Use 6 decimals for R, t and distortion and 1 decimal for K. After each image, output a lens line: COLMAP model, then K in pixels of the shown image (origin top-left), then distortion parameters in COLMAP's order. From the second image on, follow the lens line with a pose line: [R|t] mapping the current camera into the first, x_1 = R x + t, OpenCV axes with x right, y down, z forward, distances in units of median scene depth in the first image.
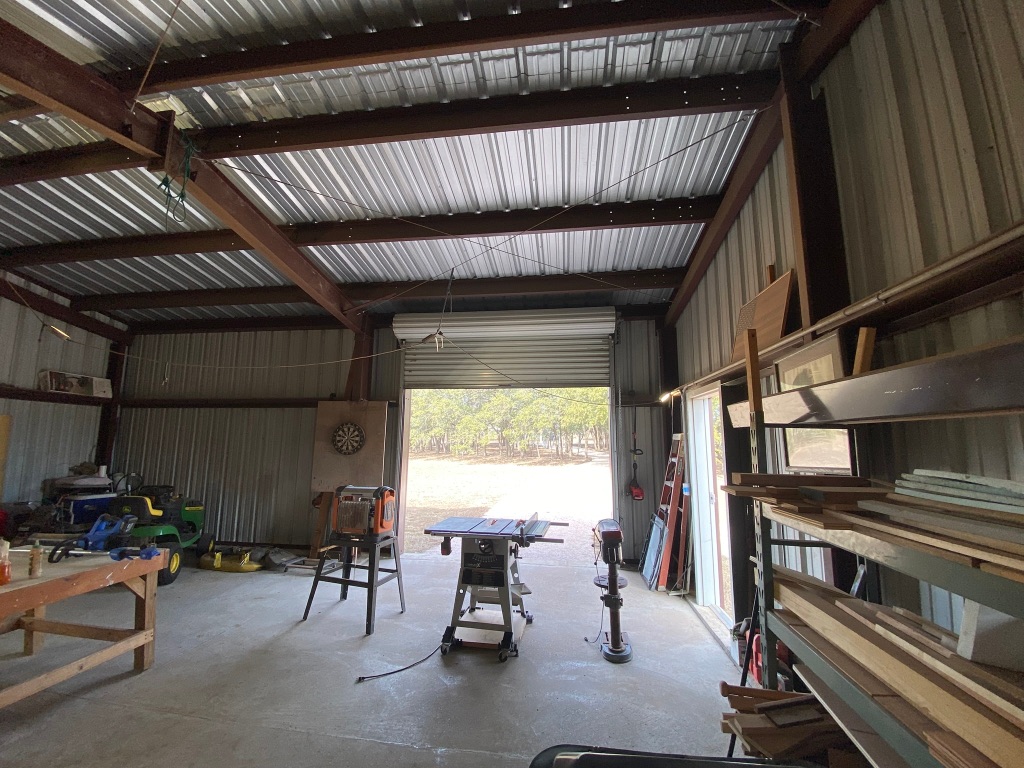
lens RADIAL K [[417.6, 0, 505.1], [0, 417.6, 384.2], [0, 0, 1]] dist [0.001701, -0.012838]
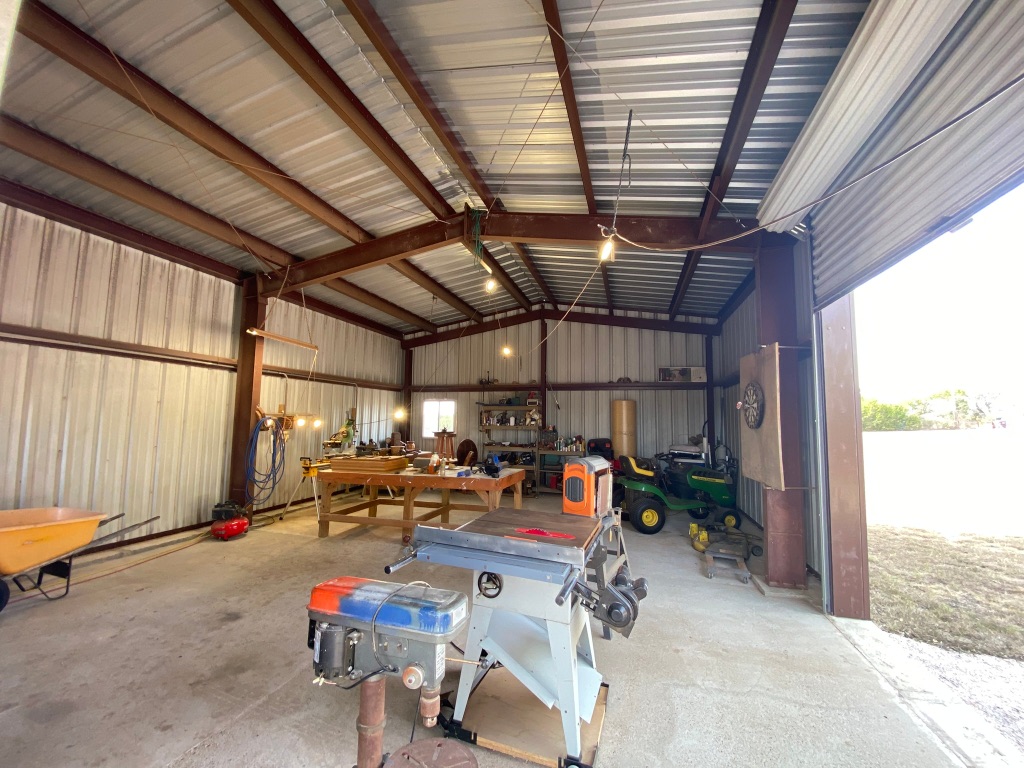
lens RADIAL K [[417.6, 0, 505.1], [0, 417.6, 384.2], [0, 0, 1]] dist [0.001701, -0.012838]
pose [[-0.168167, -0.106894, -0.979946, 0.346098], [0.106963, 0.986255, -0.125938, 0.141945], [0.979938, -0.125997, -0.154422, 0.691211]]
